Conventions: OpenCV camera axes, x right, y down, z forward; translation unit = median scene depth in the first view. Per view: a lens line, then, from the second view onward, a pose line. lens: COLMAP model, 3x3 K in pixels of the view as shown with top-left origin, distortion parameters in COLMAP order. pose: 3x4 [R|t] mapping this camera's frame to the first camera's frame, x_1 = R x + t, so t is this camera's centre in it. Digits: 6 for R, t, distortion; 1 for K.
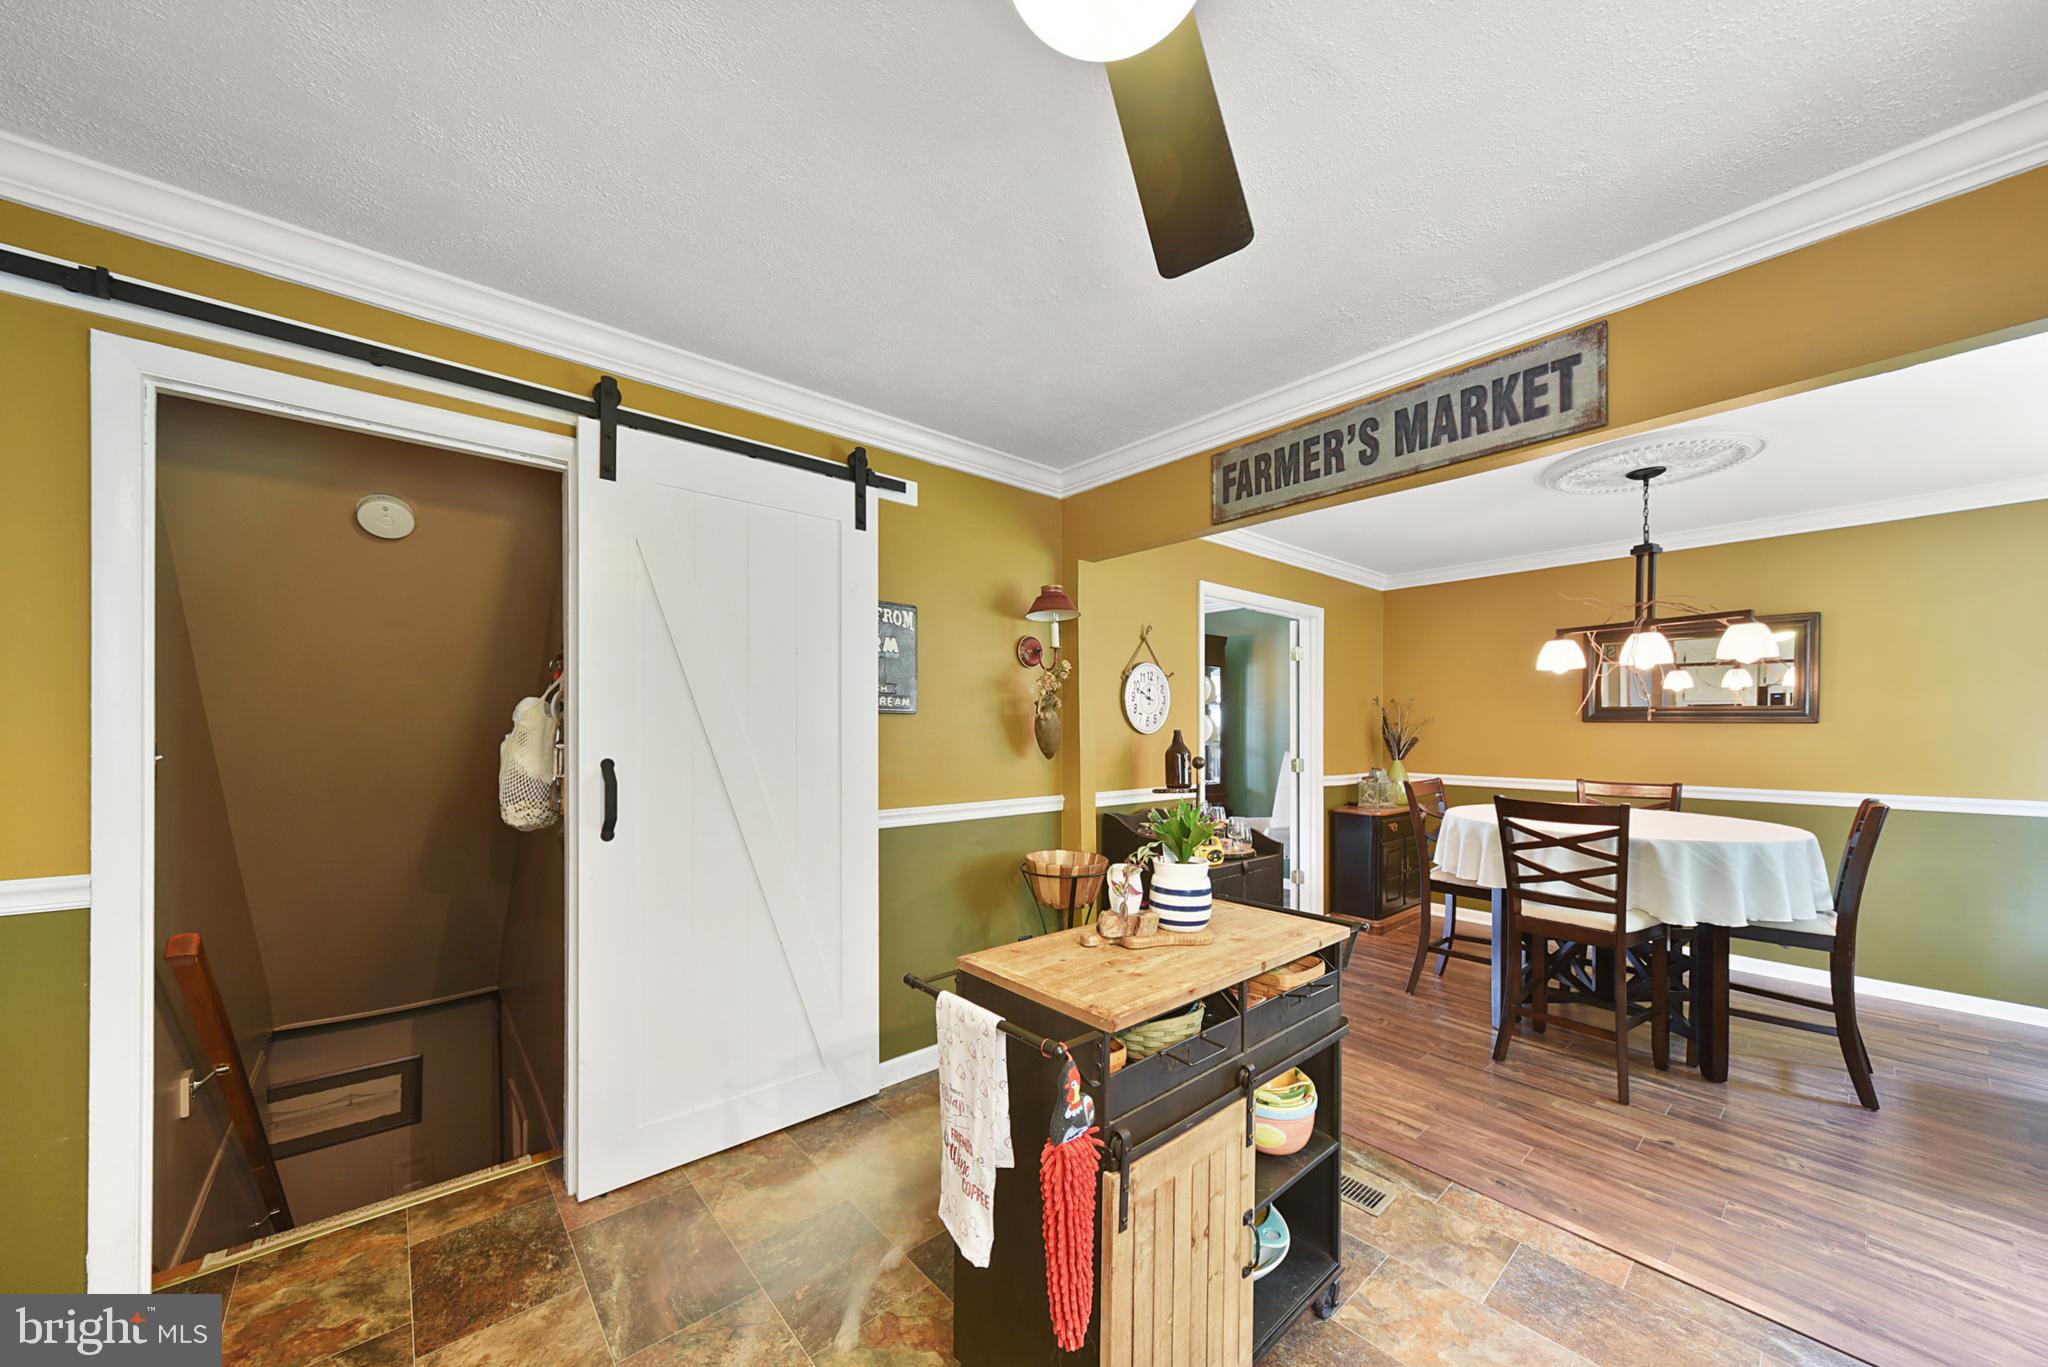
lens RADIAL K [[722.4, 0, 1032.9], [0, 722.4, 721.1], [0, 0, 1]] dist [-0.000697, 0.000920]
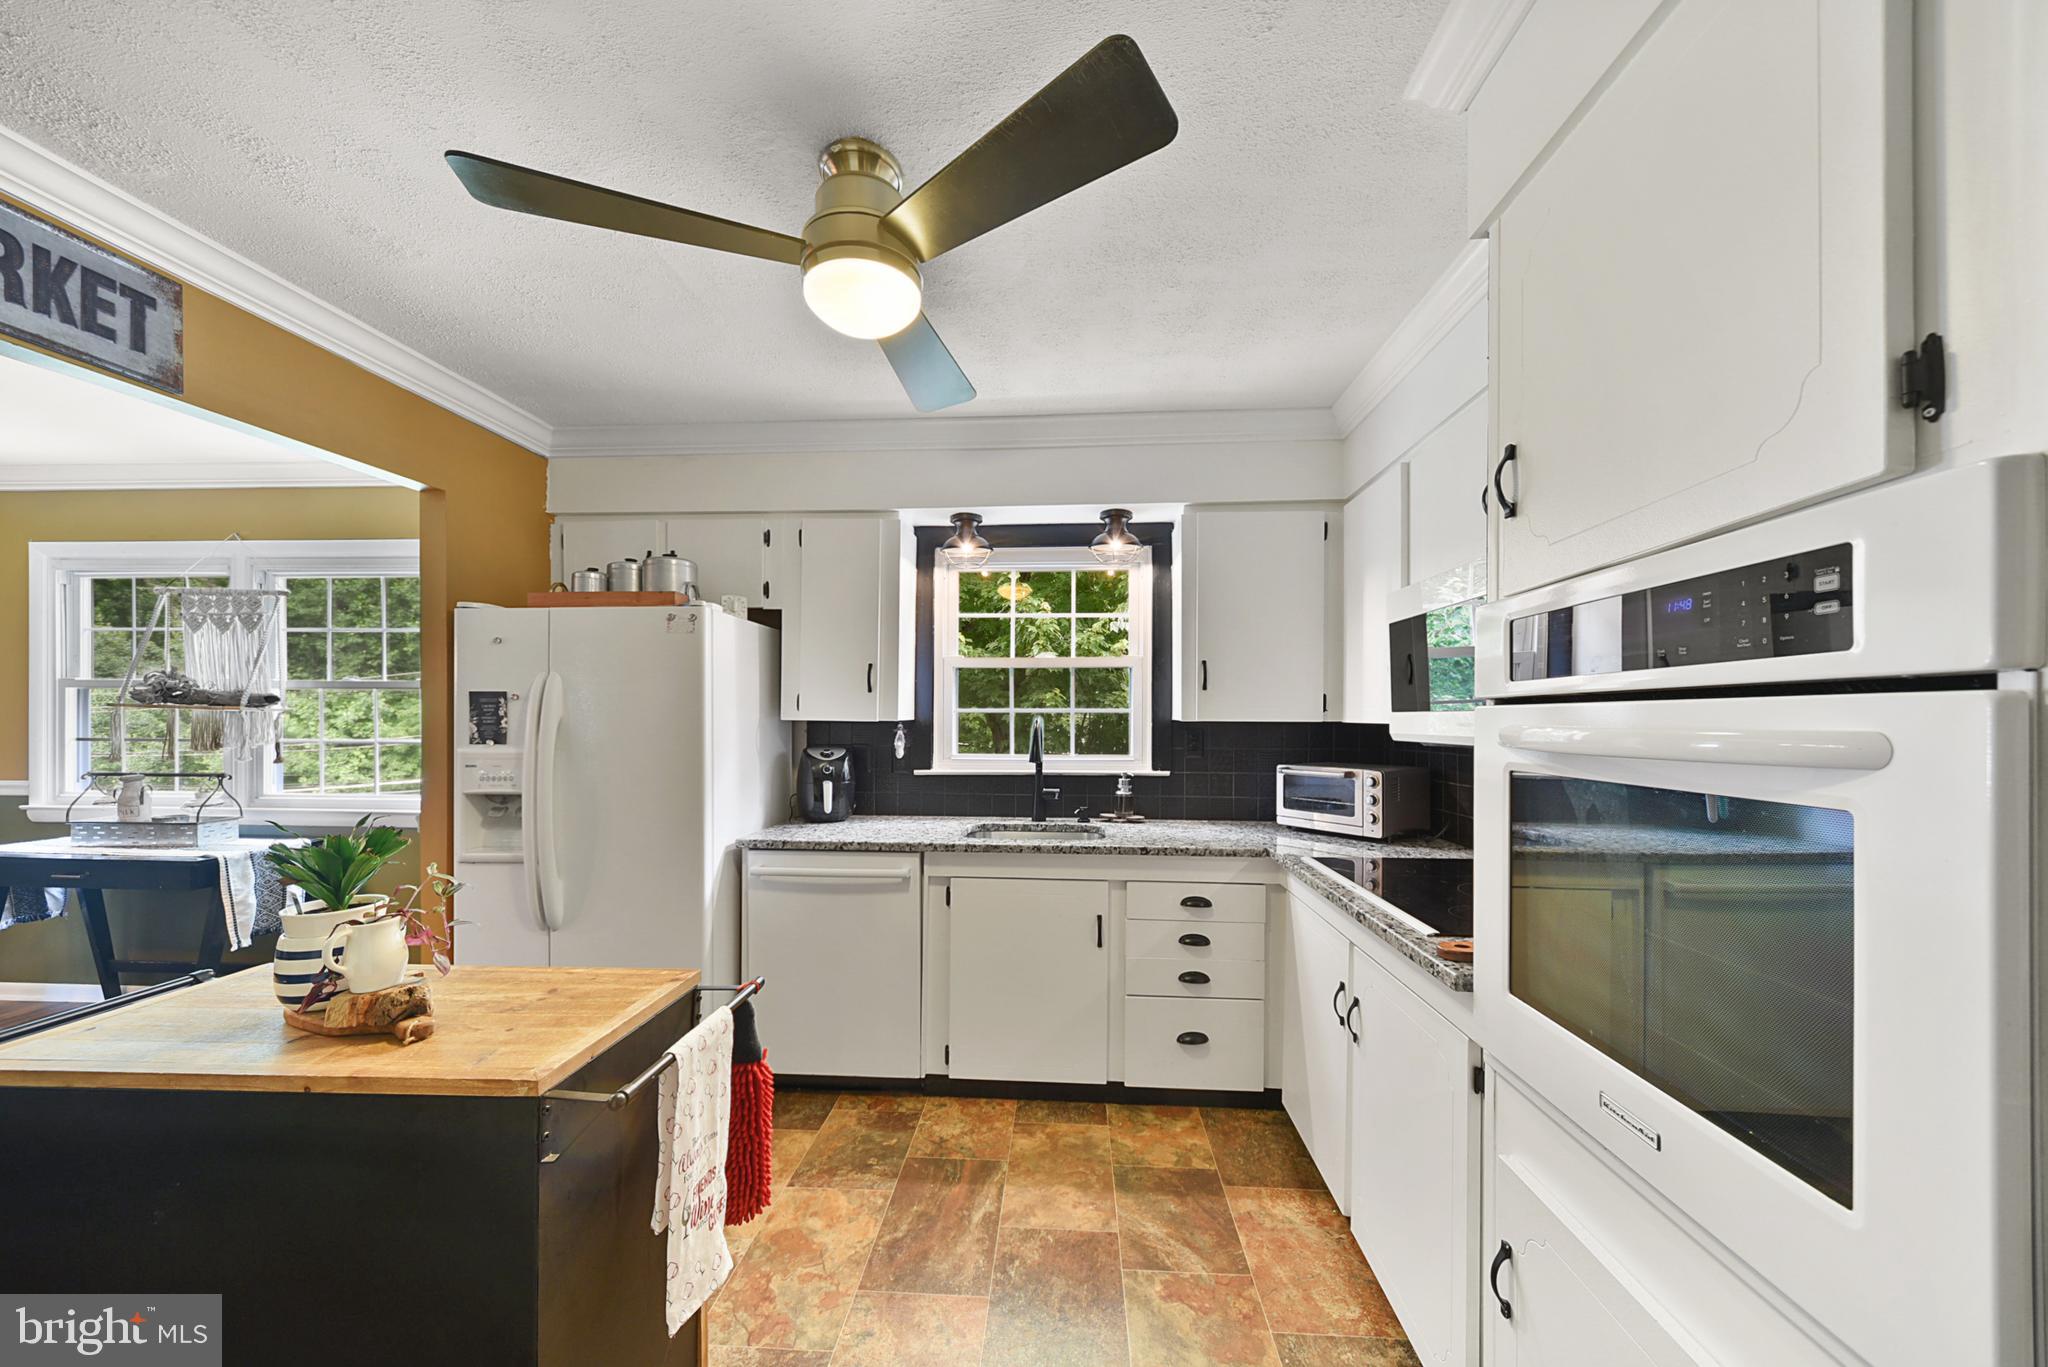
lens RADIAL K [[722.4, 0, 1040.4], [0, 722.4, 724.0], [0, 0, 1]] dist [-0.000697, 0.000920]
pose [[-0.715341, -0.019024, 0.698516, -0.680984], [-0.015860, 0.999814, 0.010988, 0.004696], [-0.698595, -0.003218, -0.715510, 0.839683]]
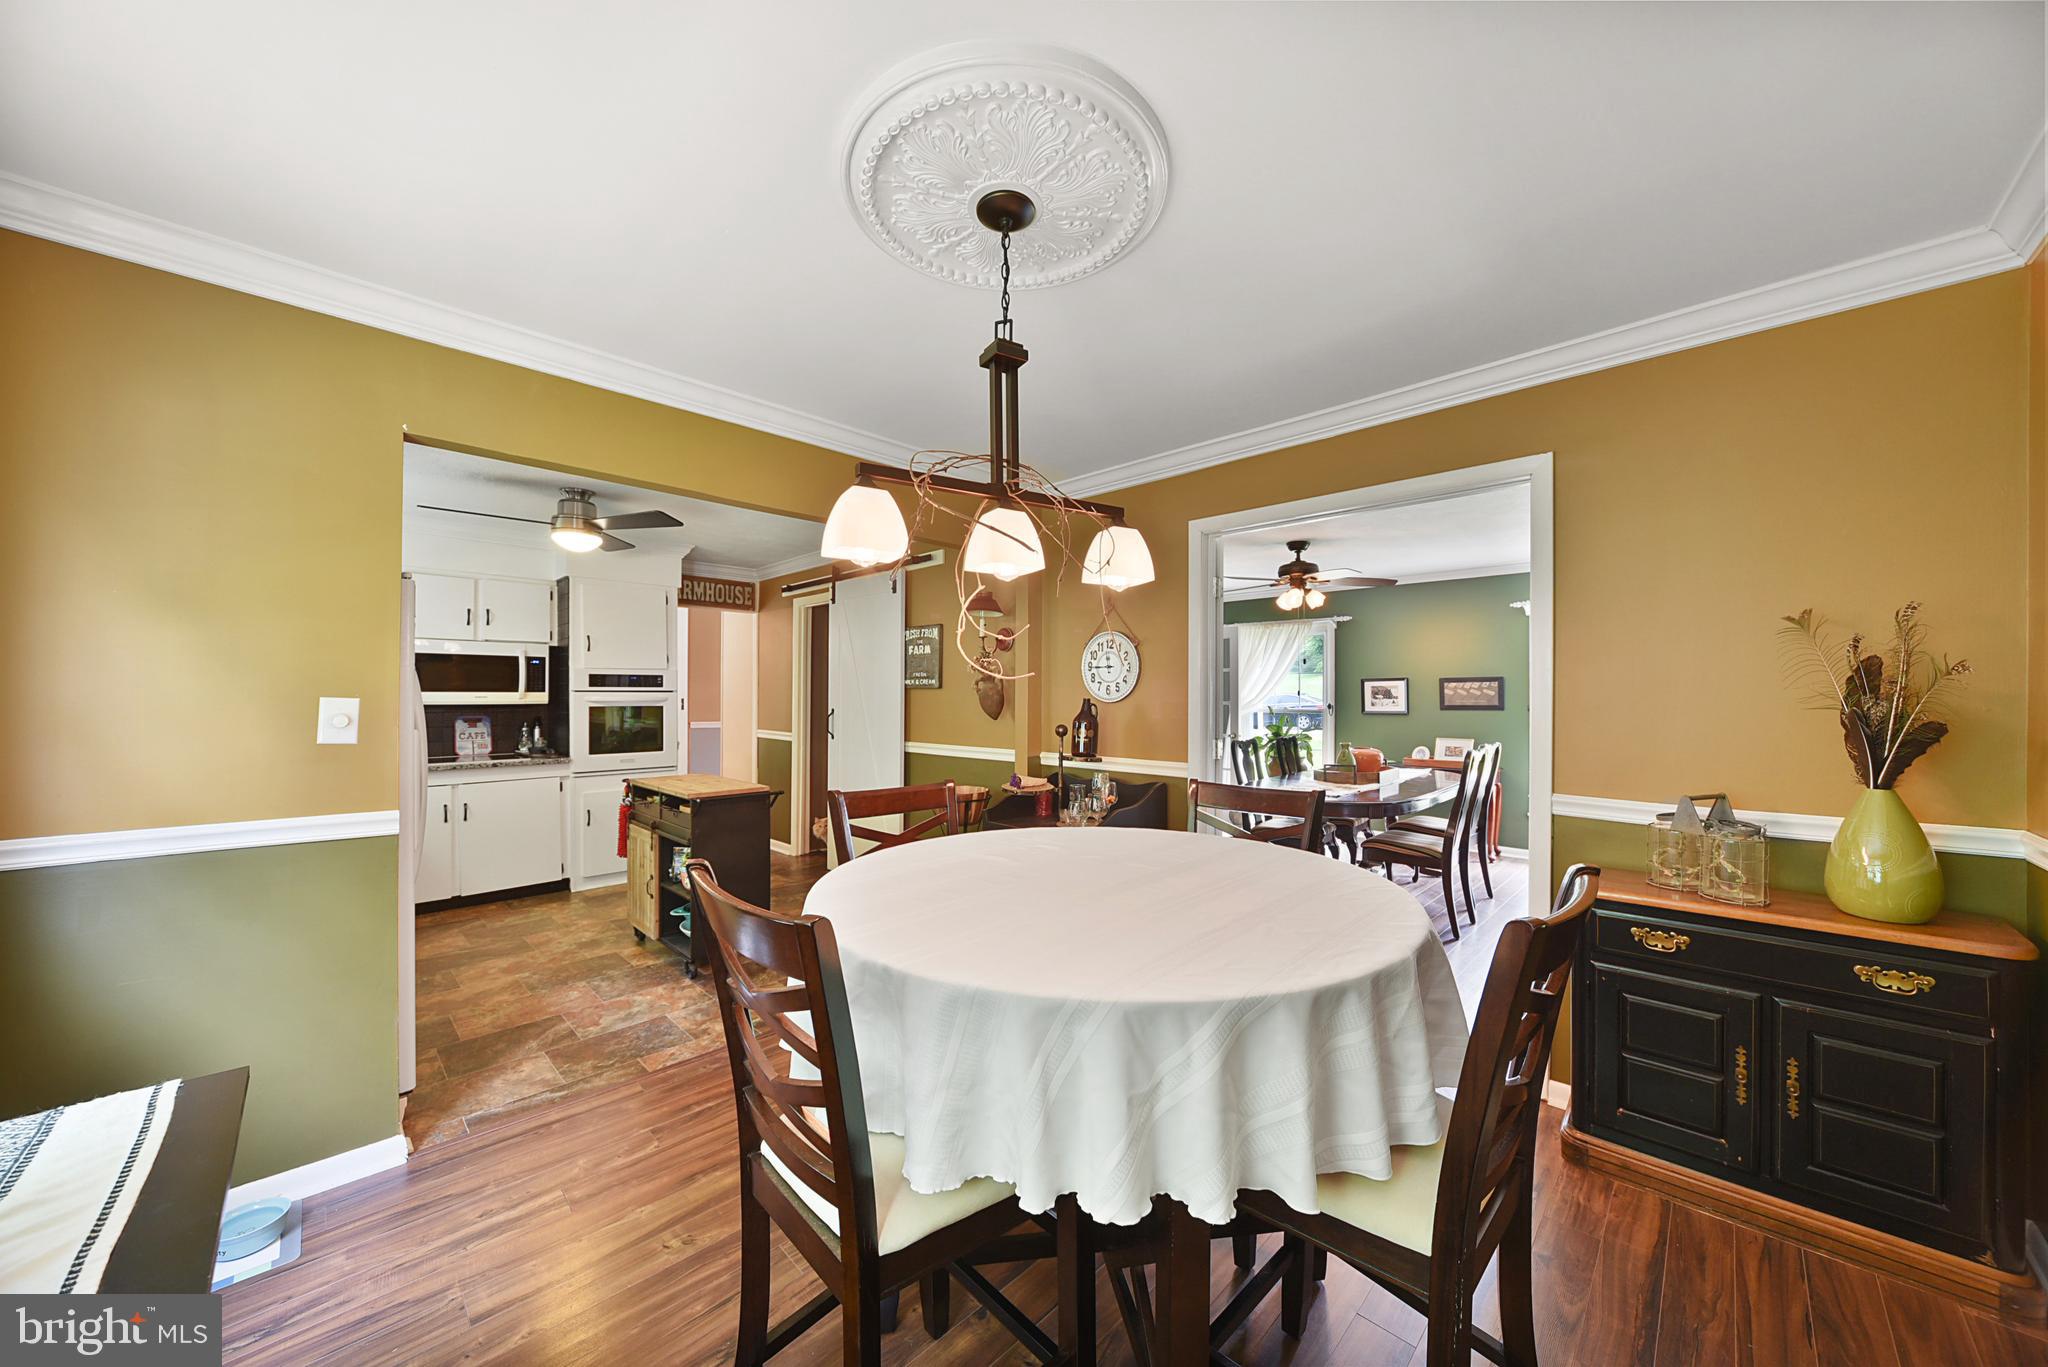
lens RADIAL K [[722.4, 0, 1007.9], [0, 722.4, 687.0], [0, 0, 1]] dist [-0.000697, 0.000920]
pose [[0.055045, -0.017634, -0.998328, 2.190668], [0.004711, 0.999837, -0.017401, 0.024654], [0.998473, -0.003745, 0.055119, 1.551386]]
